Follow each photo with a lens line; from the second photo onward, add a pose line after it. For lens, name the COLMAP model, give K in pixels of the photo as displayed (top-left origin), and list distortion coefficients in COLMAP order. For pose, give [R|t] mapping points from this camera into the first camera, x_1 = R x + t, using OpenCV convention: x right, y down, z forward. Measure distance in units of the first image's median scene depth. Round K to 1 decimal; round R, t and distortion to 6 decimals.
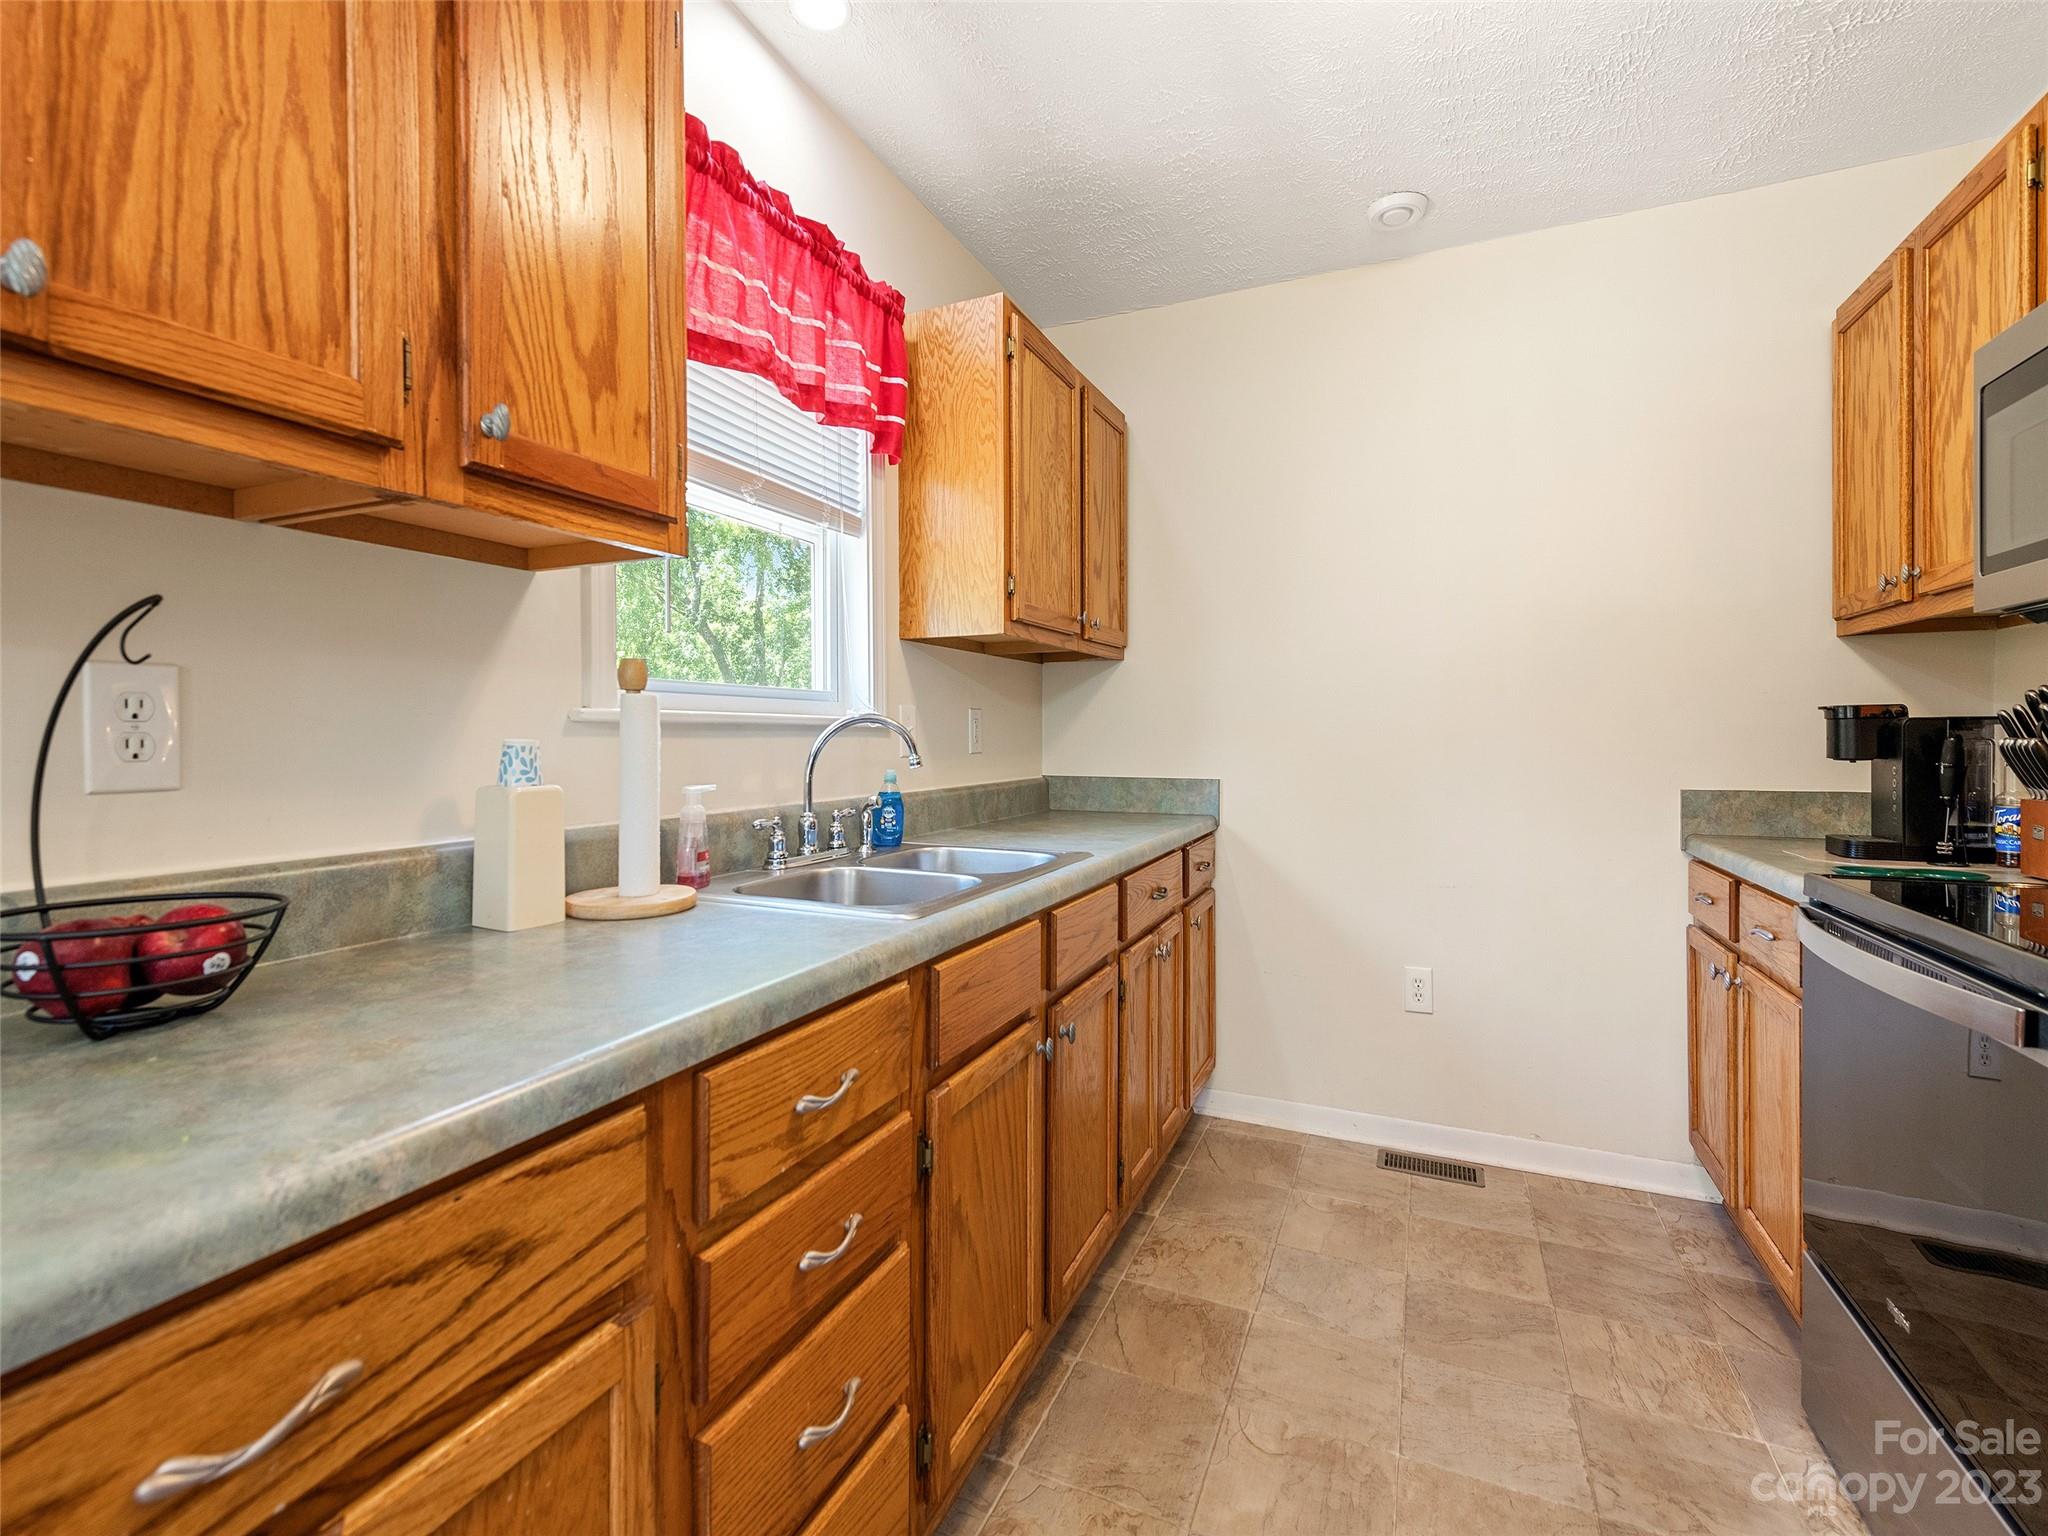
lens RADIAL K [[948.2, 0, 1004.8], [0, 948.2, 736.0], [0, 0, 1]] dist [0.002749, 0.000077]
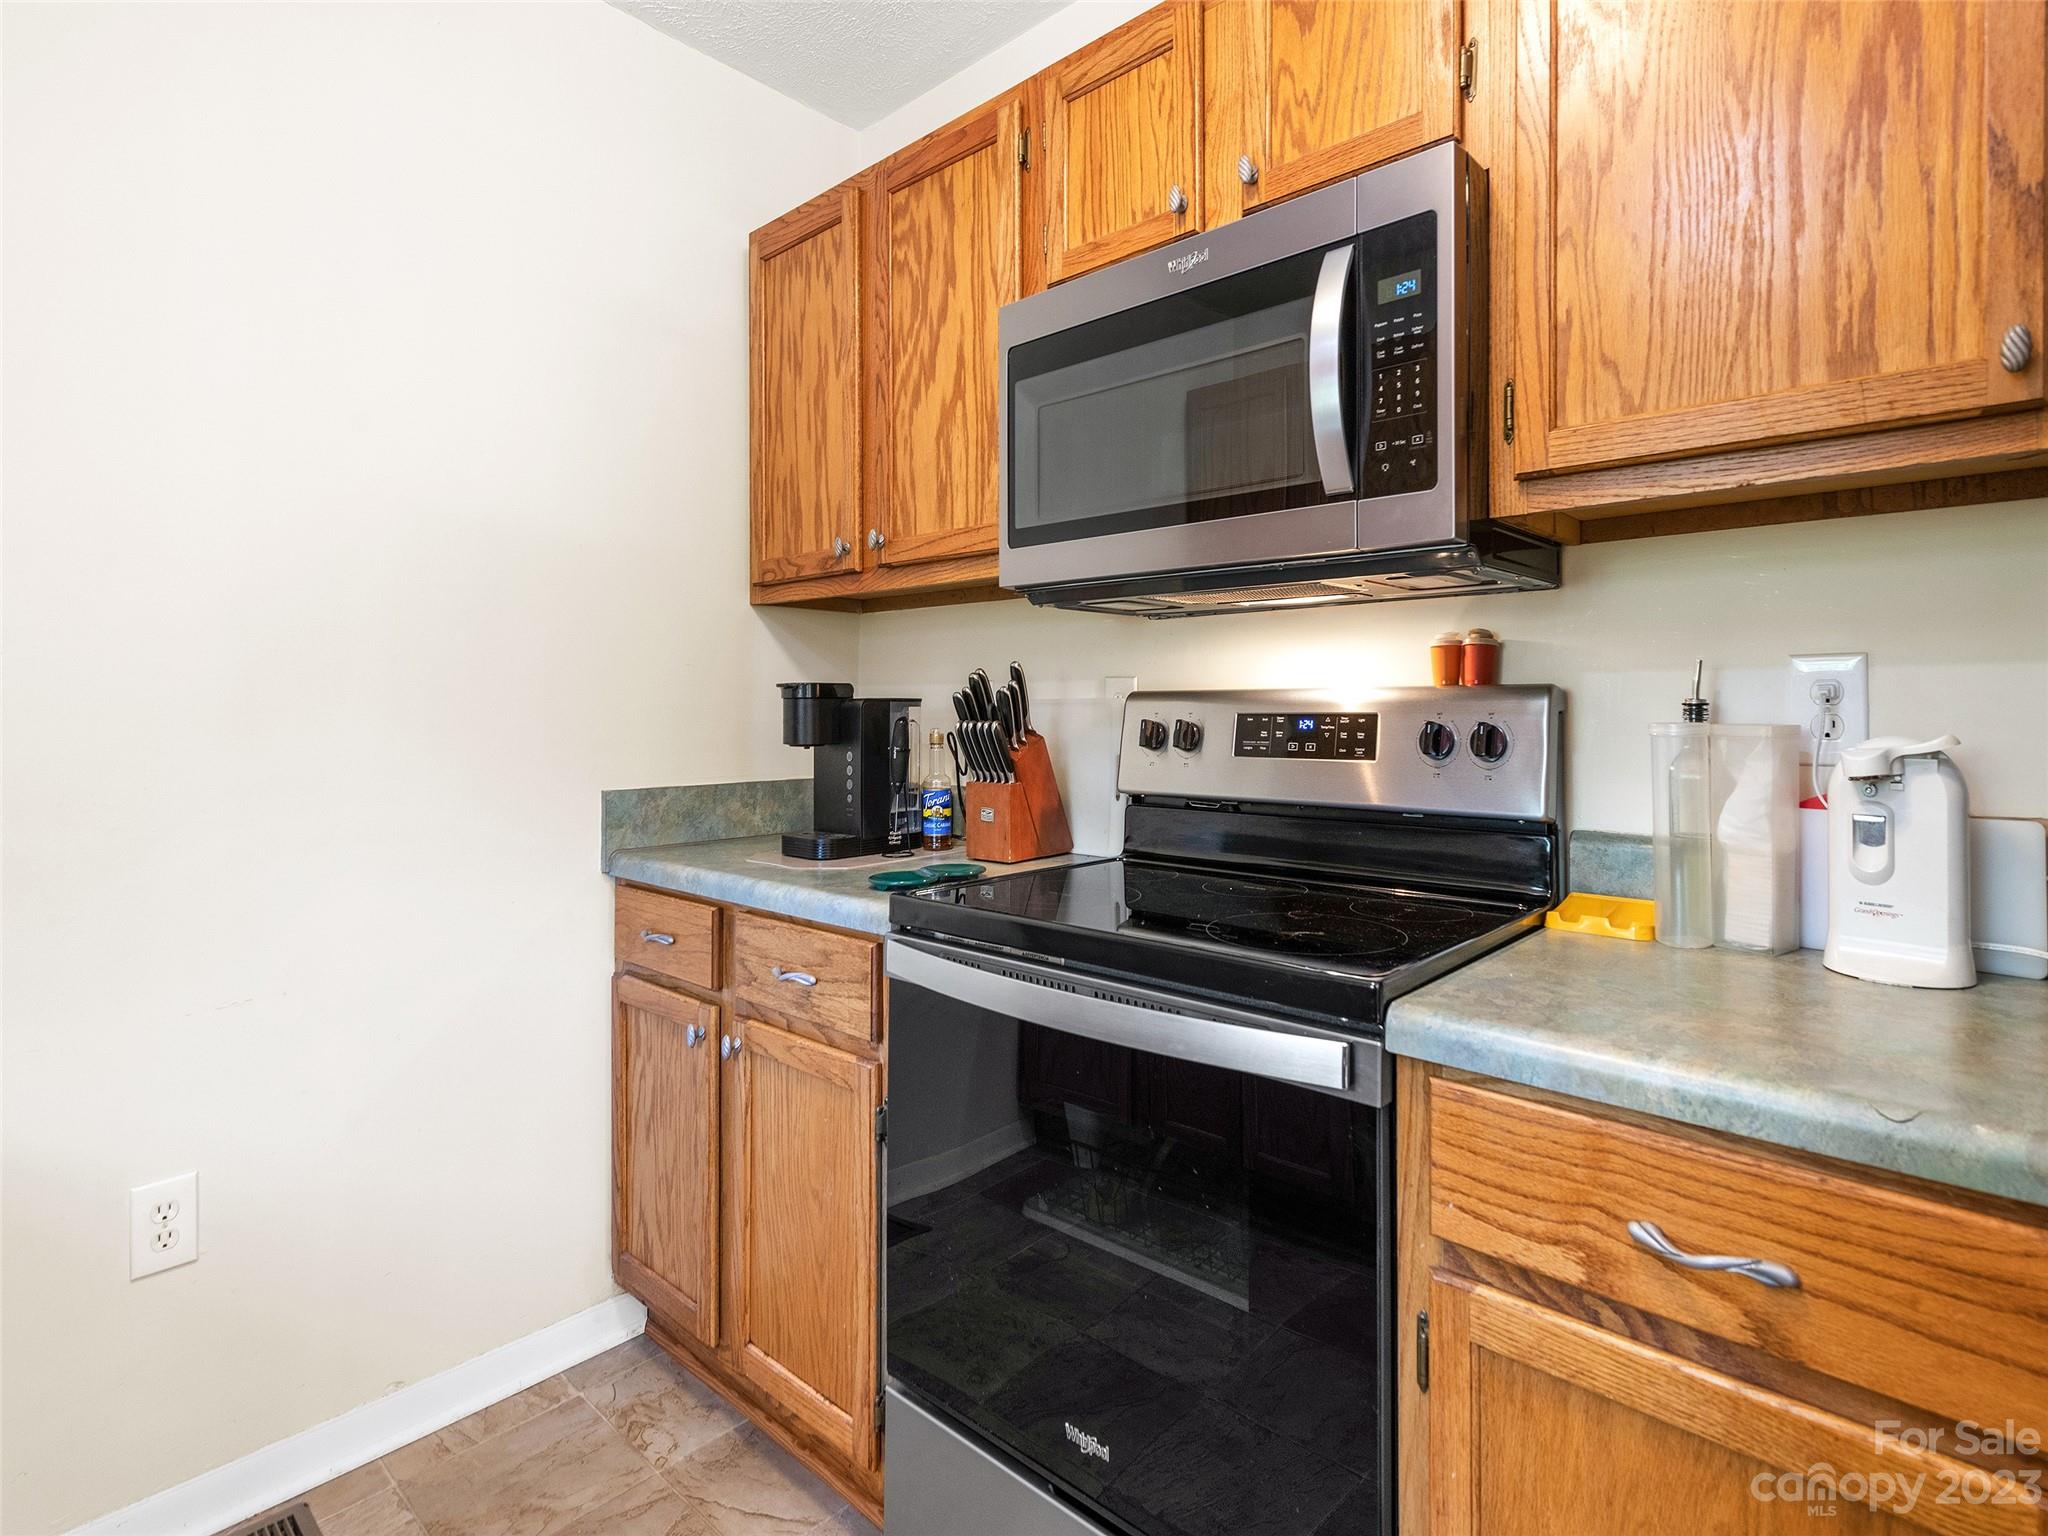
lens RADIAL K [[1048.5, 0, 1100.2], [0, 1048.5, 701.2], [0, 0, 1]] dist [0.014696, -0.000367]
pose [[0.291882, 0.013502, 0.956359, 0.049709], [-0.000757, 0.999903, -0.013885, -0.002629], [-0.956454, 0.003329, 0.291864, 0.458437]]
